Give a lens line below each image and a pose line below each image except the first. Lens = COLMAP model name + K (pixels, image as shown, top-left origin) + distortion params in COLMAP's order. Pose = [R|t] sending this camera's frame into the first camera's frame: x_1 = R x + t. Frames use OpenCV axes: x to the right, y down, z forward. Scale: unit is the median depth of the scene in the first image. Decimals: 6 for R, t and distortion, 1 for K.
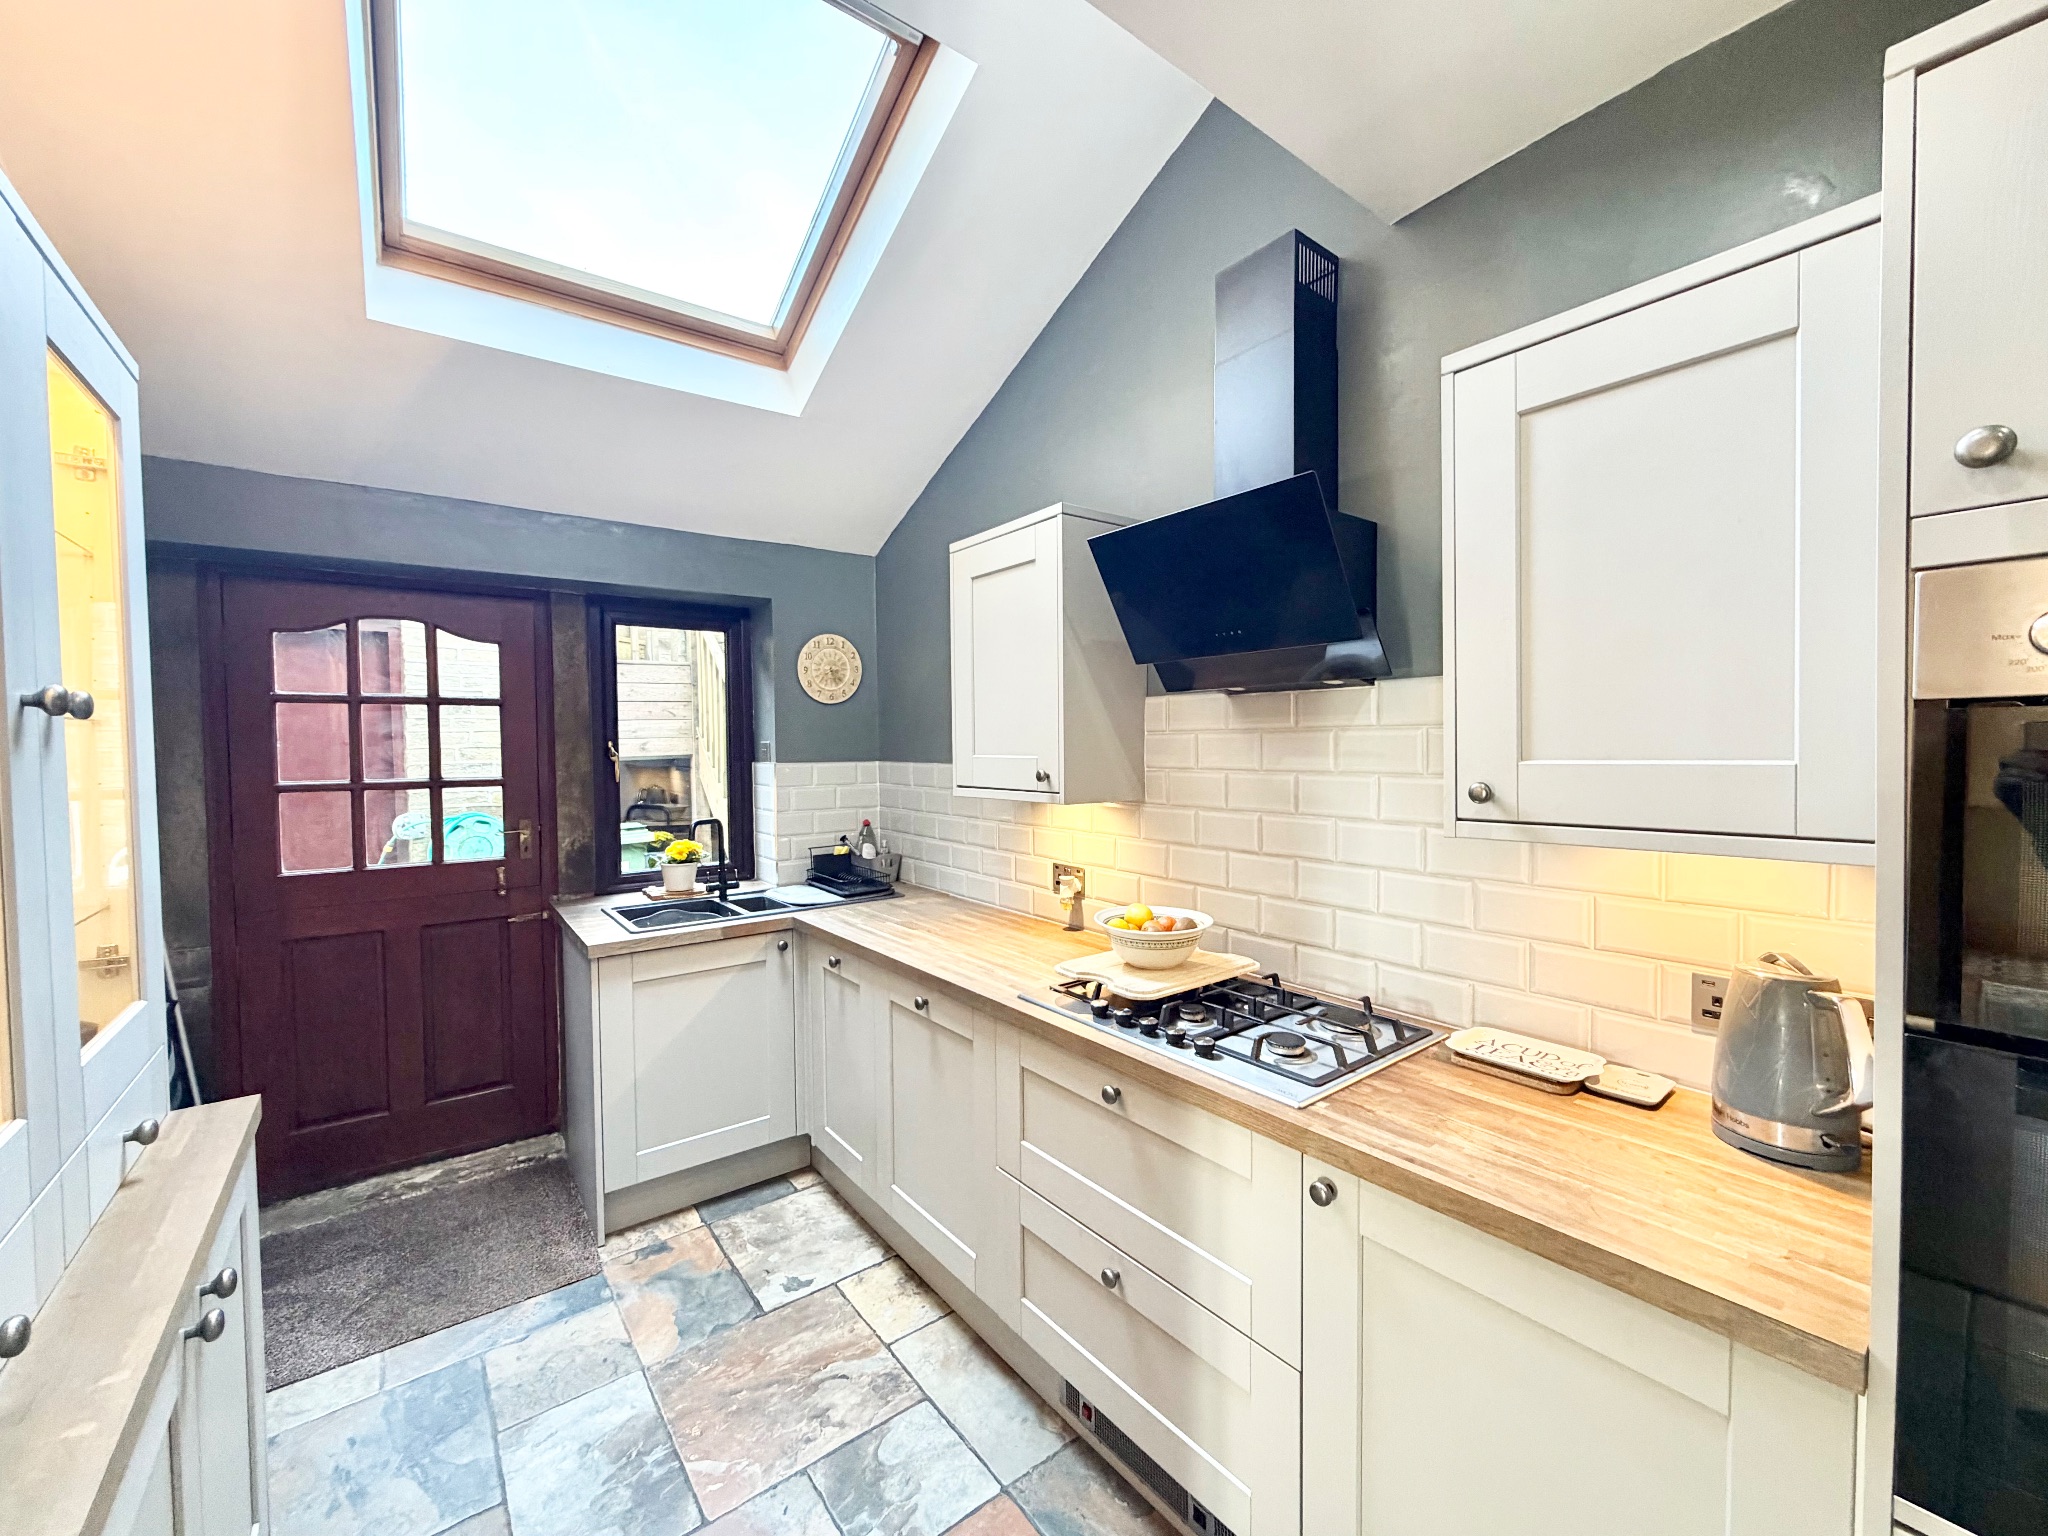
lens RADIAL K [[822.6, 0, 1020.0], [0, 822.6, 768.8], [0, 0, 1]] dist [0.001369, 0.000629]
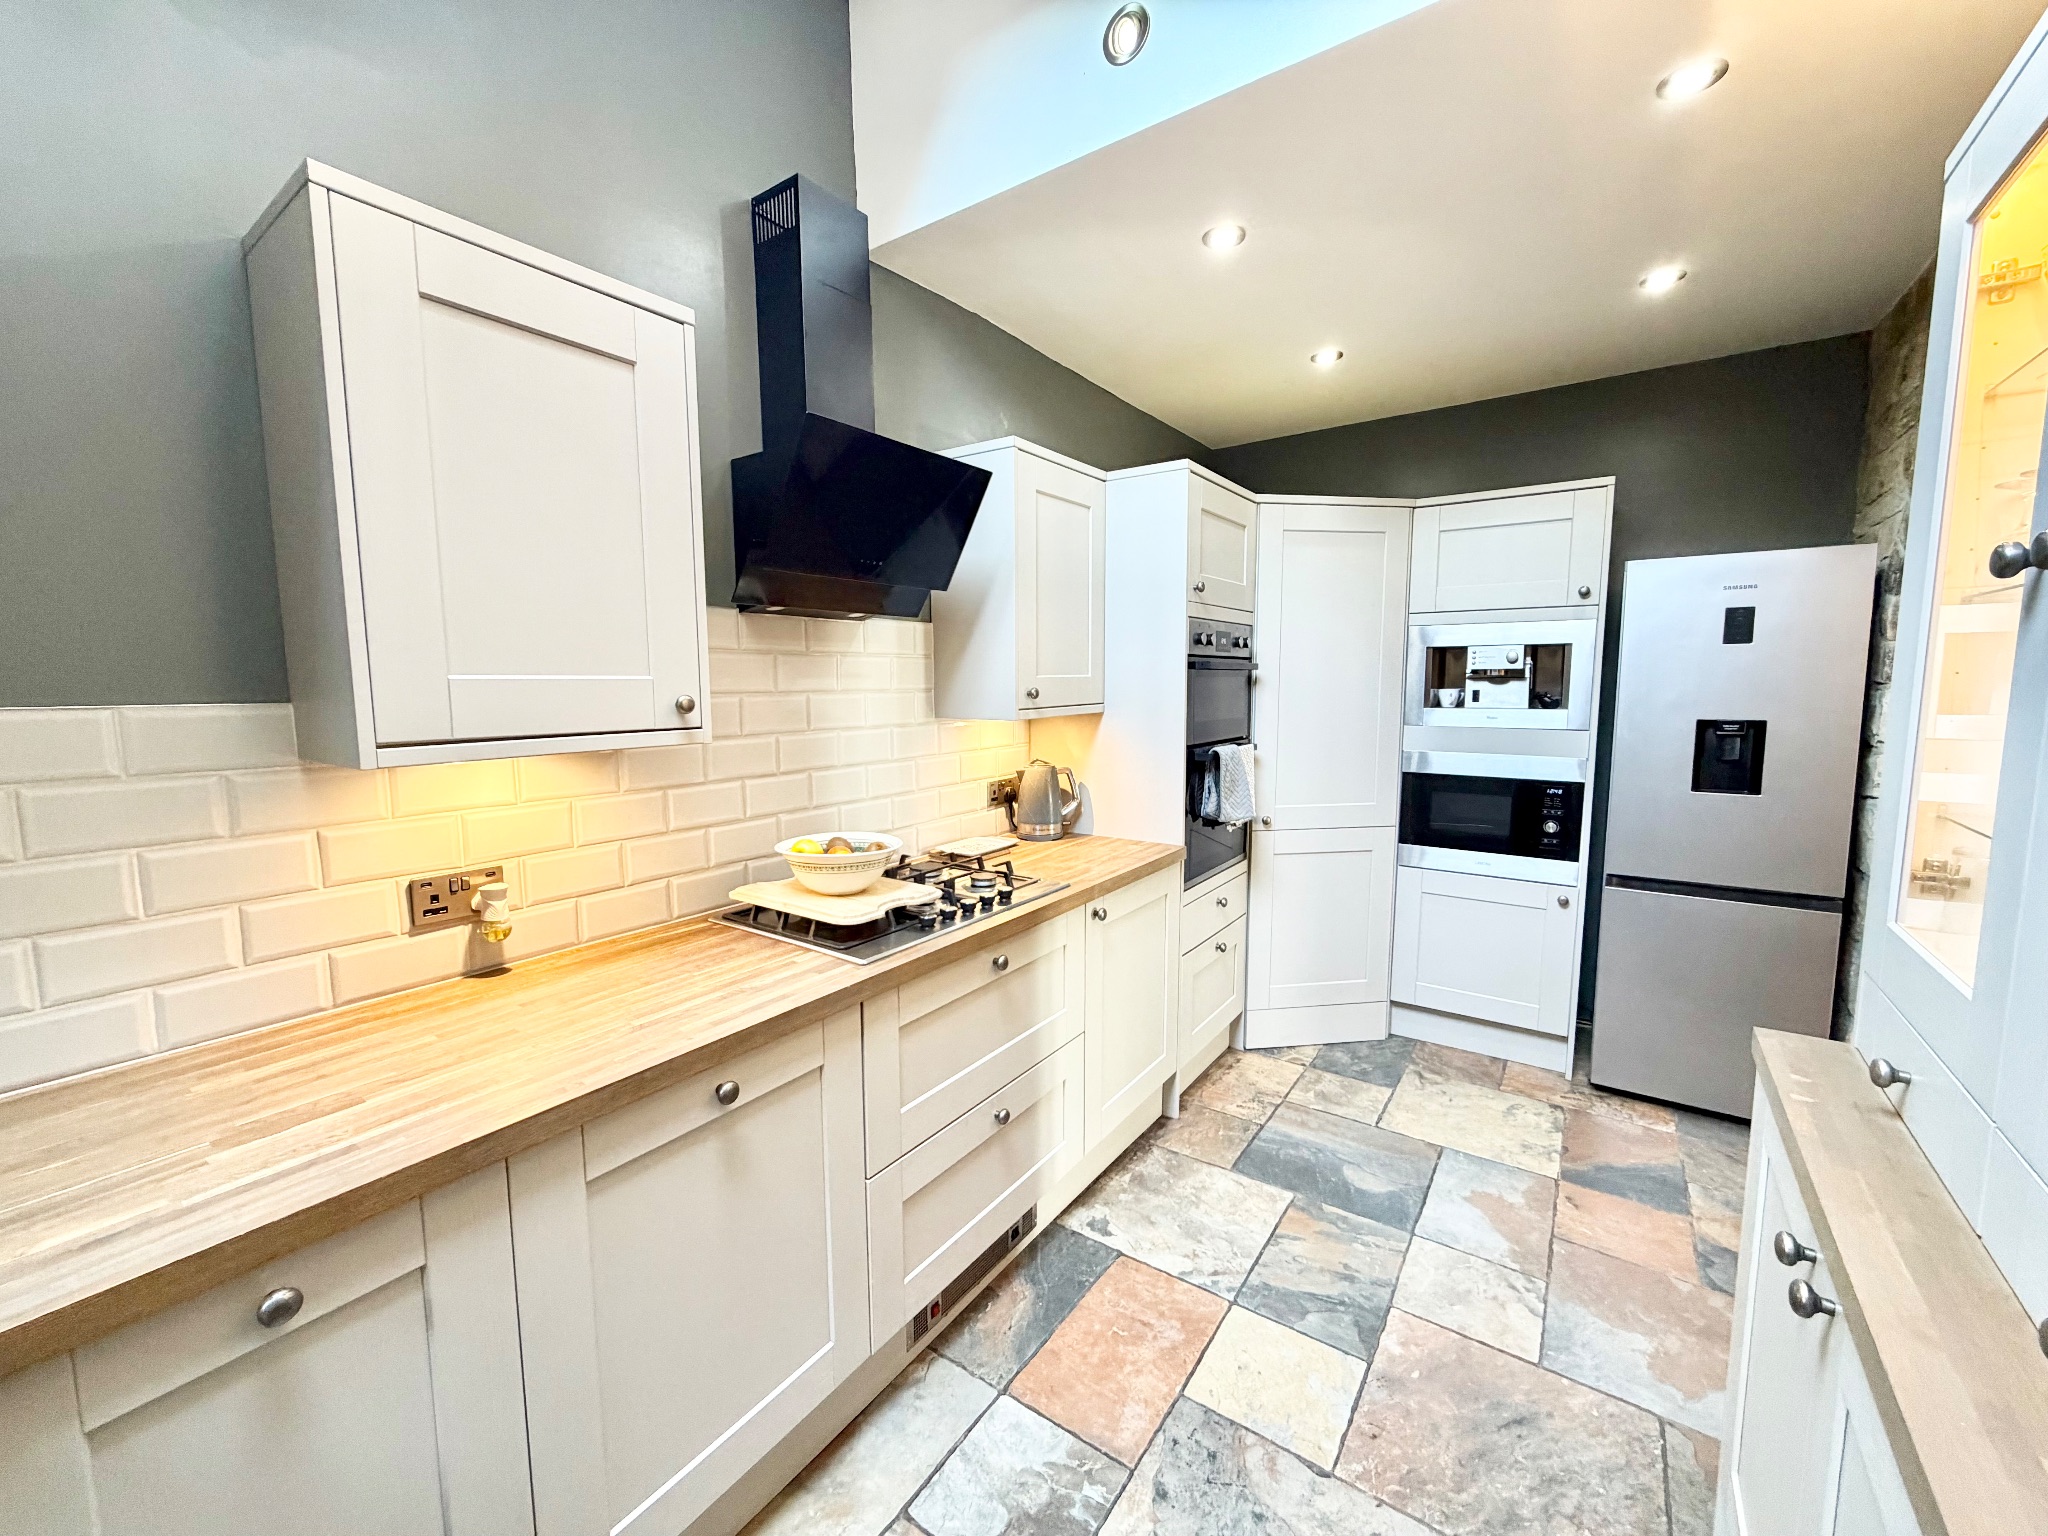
lens RADIAL K [[822.6, 0, 1018.0], [0, 822.6, 765.9], [0, 0, 1]] dist [0.001369, 0.000629]
pose [[-0.290800, -0.088257, 0.952704, -0.797107], [0.041224, 0.993656, 0.104634, -0.001660], [-0.955895, 0.069702, -0.285317, 1.047964]]
